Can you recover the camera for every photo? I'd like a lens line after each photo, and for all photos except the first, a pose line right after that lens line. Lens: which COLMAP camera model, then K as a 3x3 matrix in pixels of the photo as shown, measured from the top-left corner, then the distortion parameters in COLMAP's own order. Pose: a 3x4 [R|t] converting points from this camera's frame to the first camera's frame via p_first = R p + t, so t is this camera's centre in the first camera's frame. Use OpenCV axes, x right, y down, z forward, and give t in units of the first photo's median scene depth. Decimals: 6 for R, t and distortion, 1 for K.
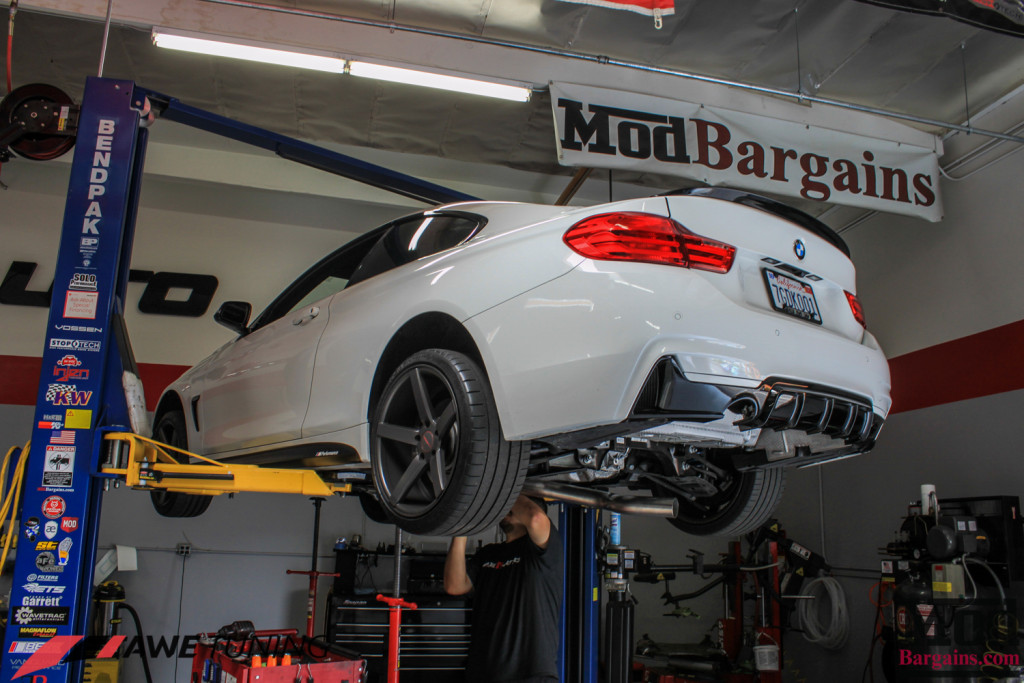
lens RADIAL K [[846.3, 0, 512.0], [0, 846.3, 341.5], [0, 0, 1]] dist [-0.161997, 0.144776]
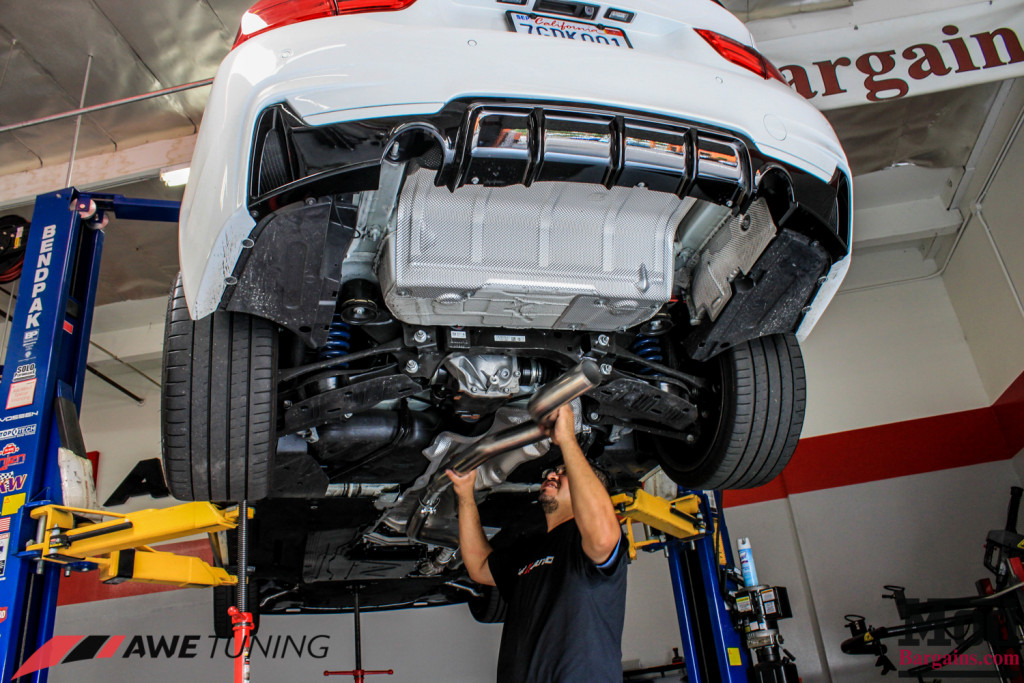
lens RADIAL K [[846.3, 0, 512.0], [0, 846.3, 341.5], [0, 0, 1]] dist [-0.161997, 0.144776]
pose [[0.908258, -0.284489, -0.306810, 0.318467], [0.209039, 0.943736, -0.256253, 0.259323], [0.362449, 0.168608, 0.916625, 0.286696]]
